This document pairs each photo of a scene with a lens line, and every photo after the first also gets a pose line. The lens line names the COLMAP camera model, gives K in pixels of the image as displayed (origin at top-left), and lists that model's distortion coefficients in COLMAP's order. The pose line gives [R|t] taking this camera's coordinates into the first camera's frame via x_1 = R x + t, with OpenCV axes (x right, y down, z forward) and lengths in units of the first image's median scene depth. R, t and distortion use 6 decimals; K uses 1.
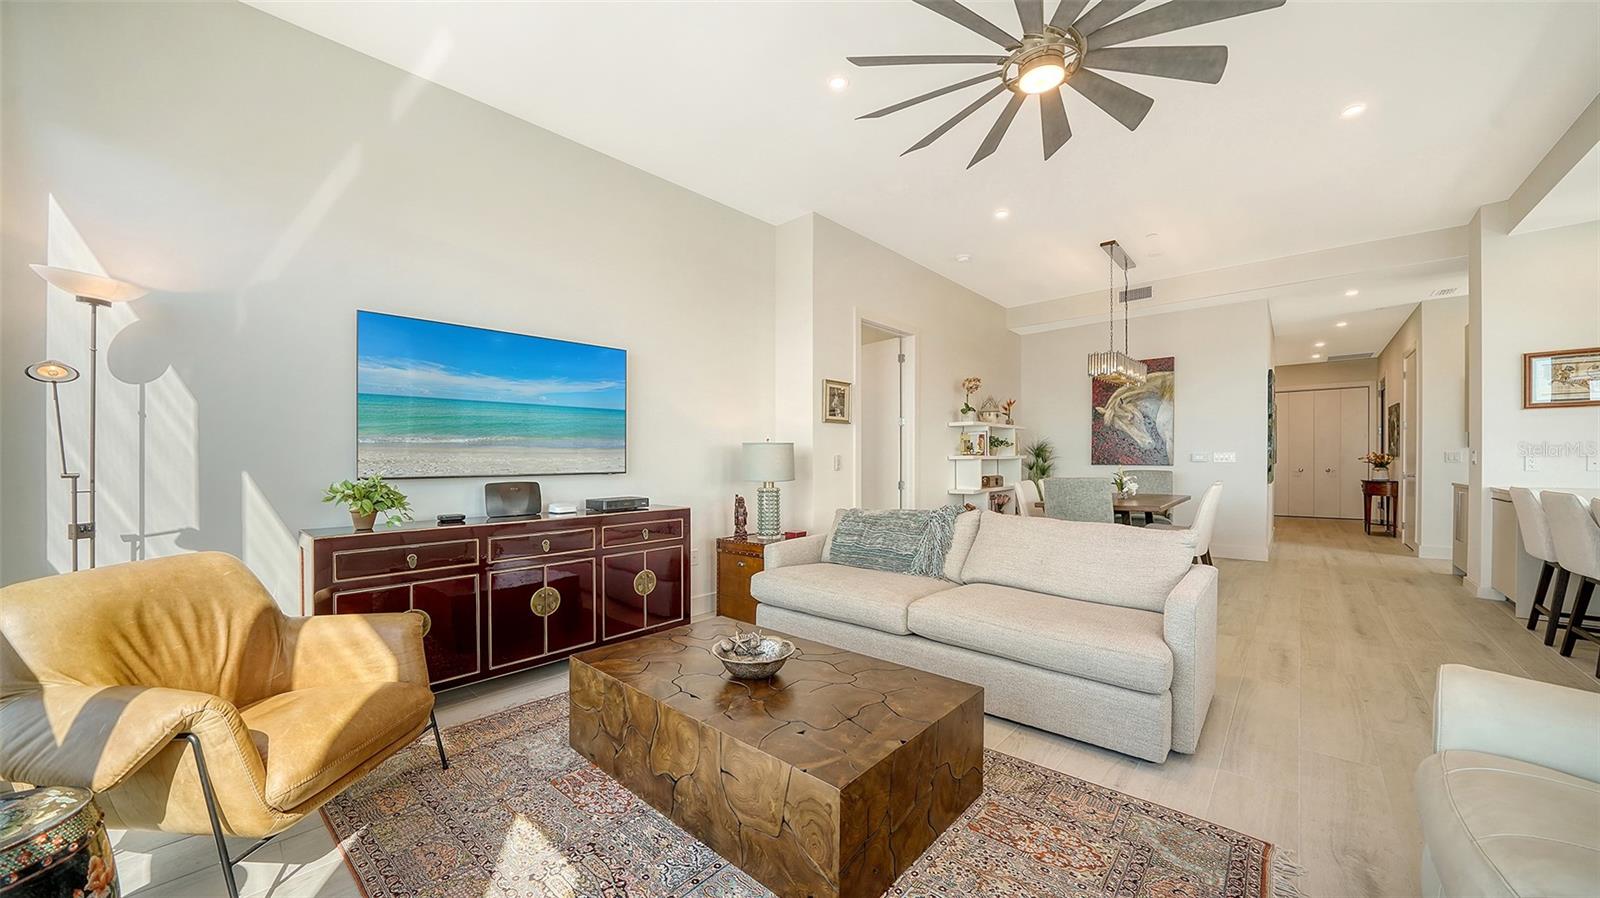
lens RADIAL K [[557.9, 0, 803.0], [0, 557.9, 454.9], [0, 0, 1]] dist [-0.005430, 0.000361]
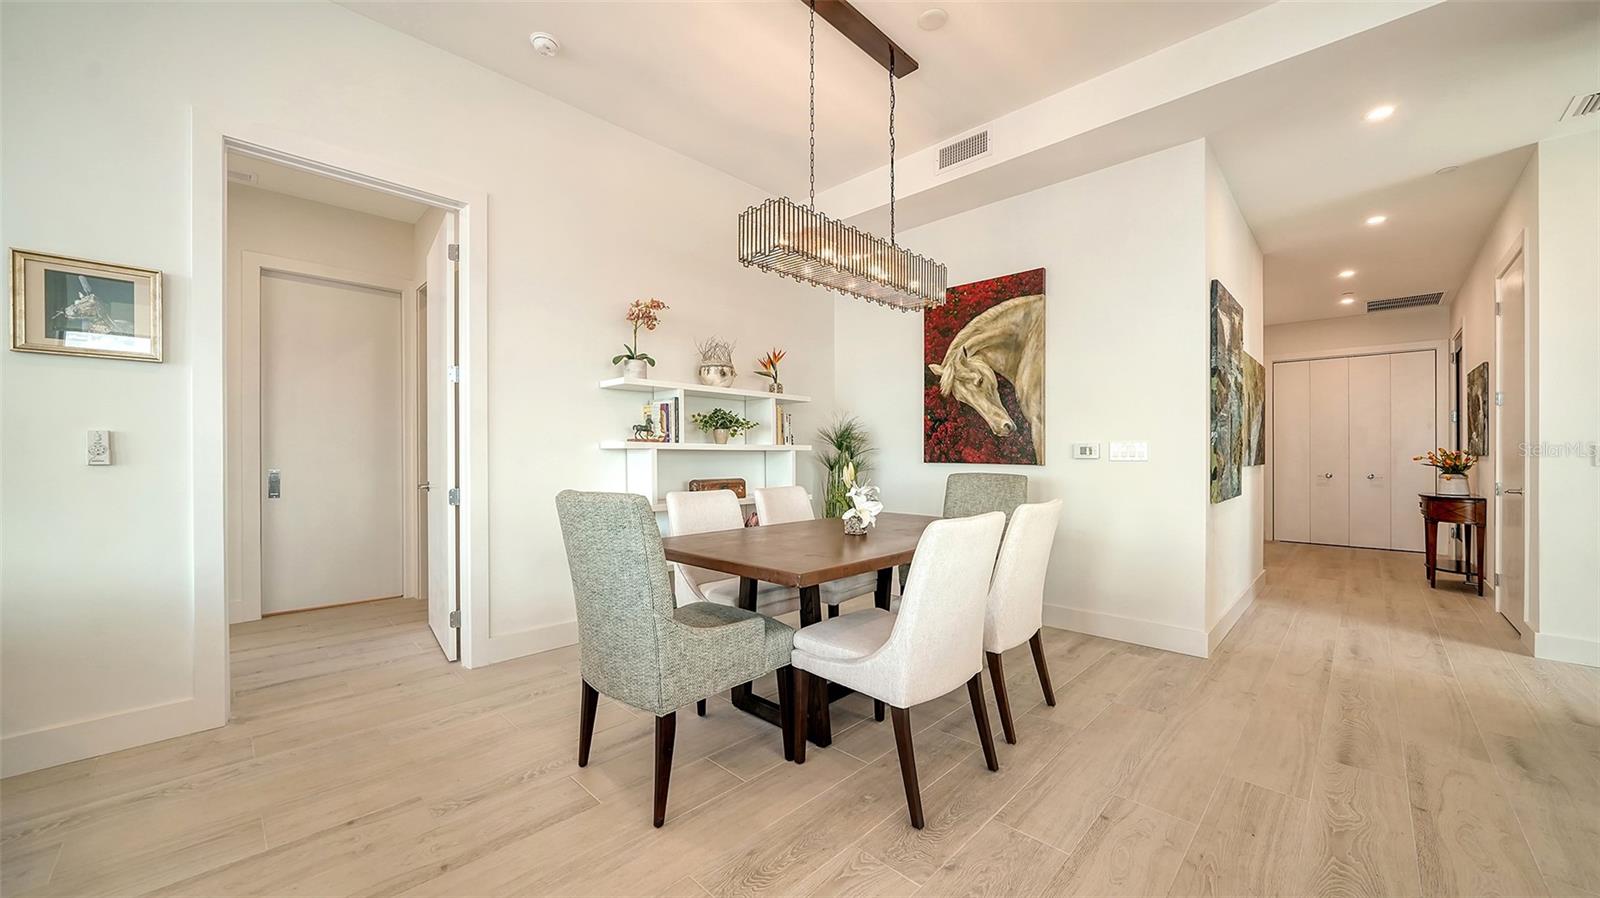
lens RADIAL K [[593.3, 0, 759.3], [0, 593.3, 440.1], [0, 0, 1]] dist [-0.000389, 0.000237]
pose [[0.997869, 0.010818, -0.064339, 0.369428], [-0.011882, 0.999798, -0.016184, 0.006225], [0.064151, 0.016914, 0.997797, 0.346122]]
